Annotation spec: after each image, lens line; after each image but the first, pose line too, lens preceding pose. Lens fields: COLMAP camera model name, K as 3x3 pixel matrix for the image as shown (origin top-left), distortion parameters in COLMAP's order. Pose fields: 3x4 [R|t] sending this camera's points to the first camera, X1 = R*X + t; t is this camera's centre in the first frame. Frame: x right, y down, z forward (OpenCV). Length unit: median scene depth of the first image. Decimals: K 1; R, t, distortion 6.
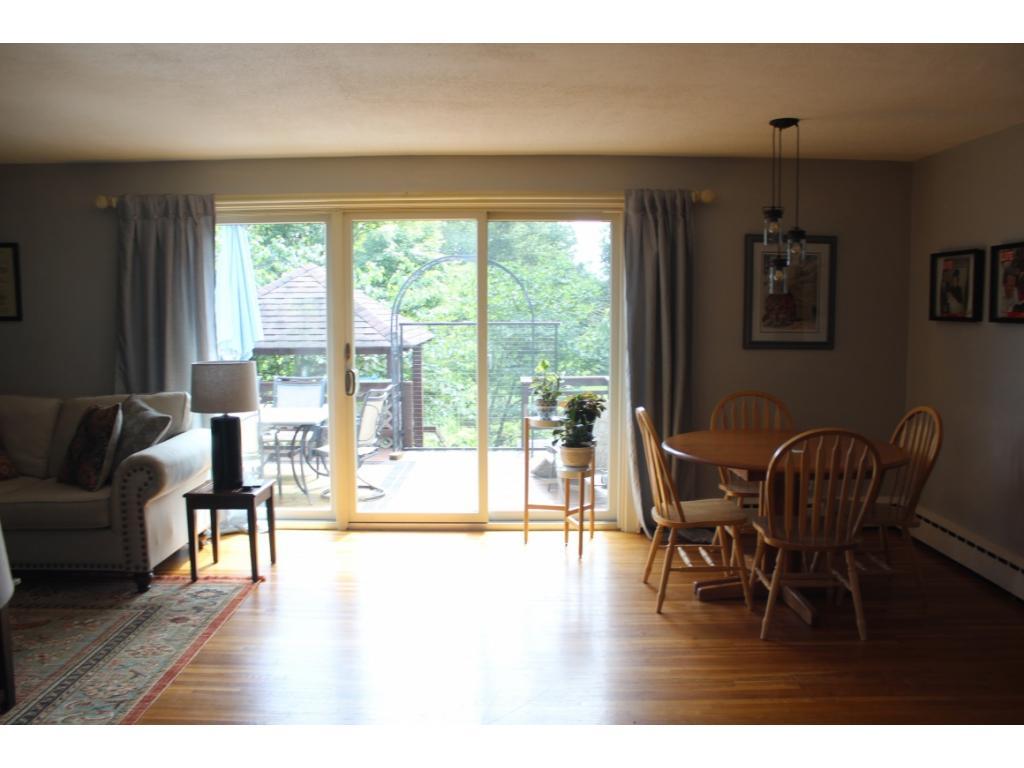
lens RADIAL K [[844.3, 0, 515.5], [0, 844.3, 385.9], [0, 0, 1]] dist [-0.151988, 0.111875]
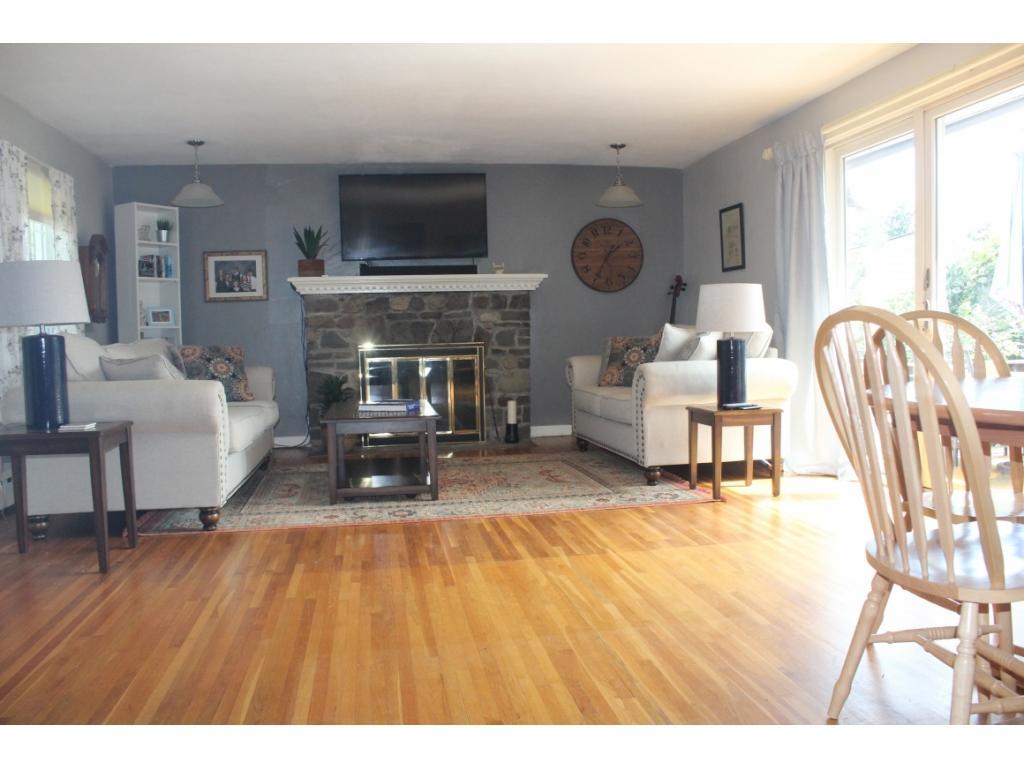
lens RADIAL K [[844.3, 0, 522.3], [0, 844.3, 382.7], [0, 0, 1]] dist [-0.151988, 0.111875]
pose [[0.187627, 0.056360, -0.980622, 0.667742], [-0.068949, 0.996645, 0.044089, 0.067986], [0.979817, 0.059341, 0.190883, 0.591042]]
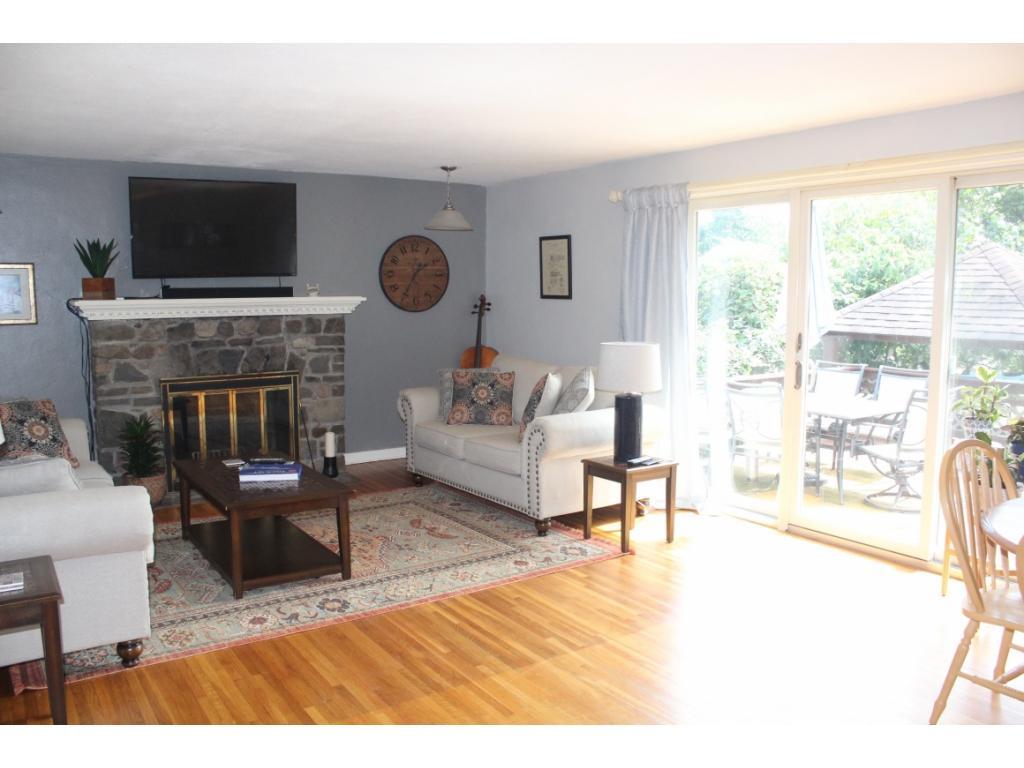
lens RADIAL K [[844.3, 0, 515.4], [0, 844.3, 381.0], [0, 0, 1]] dist [-0.151988, 0.111875]
pose [[0.563464, 0.092579, -0.820937, 0.486310], [-0.076132, 0.995292, 0.059987, -0.036762], [0.822625, 0.028699, 0.567859, 0.285956]]
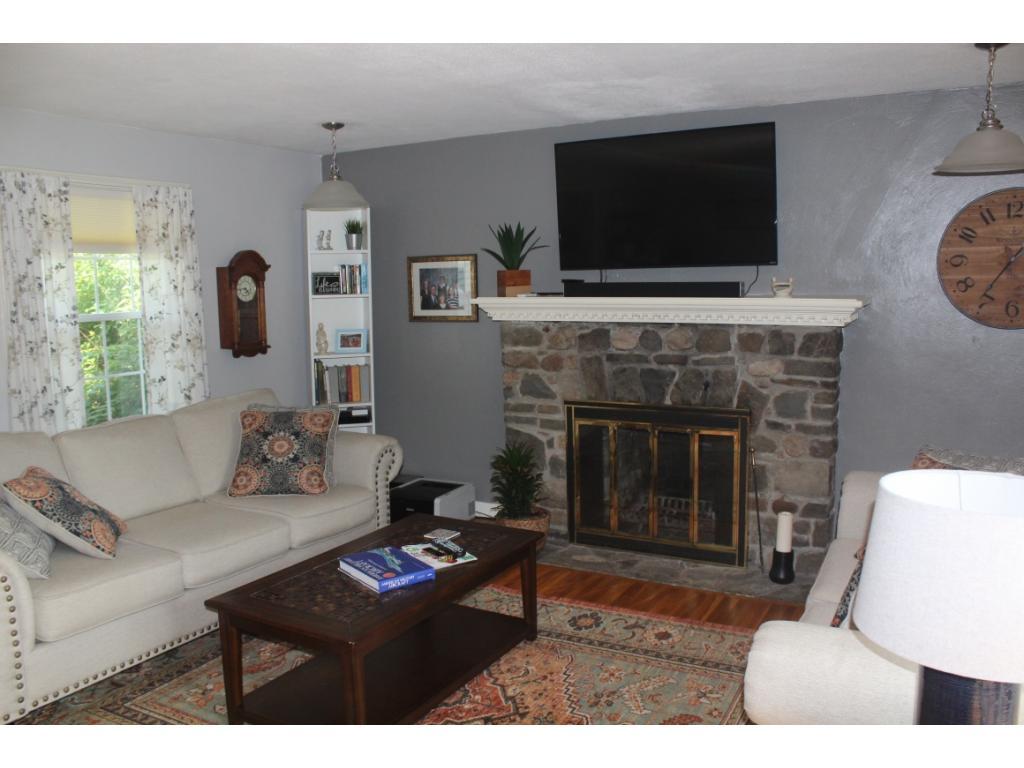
lens RADIAL K [[844.3, 0, 514.0], [0, 844.3, 388.1], [0, 0, 1]] dist [-0.151988, 0.111875]
pose [[-0.476776, 0.128281, -0.869614, 0.001315], [-0.063882, 0.981622, 0.179827, -0.122401], [0.876700, 0.141290, -0.459819, 1.044935]]
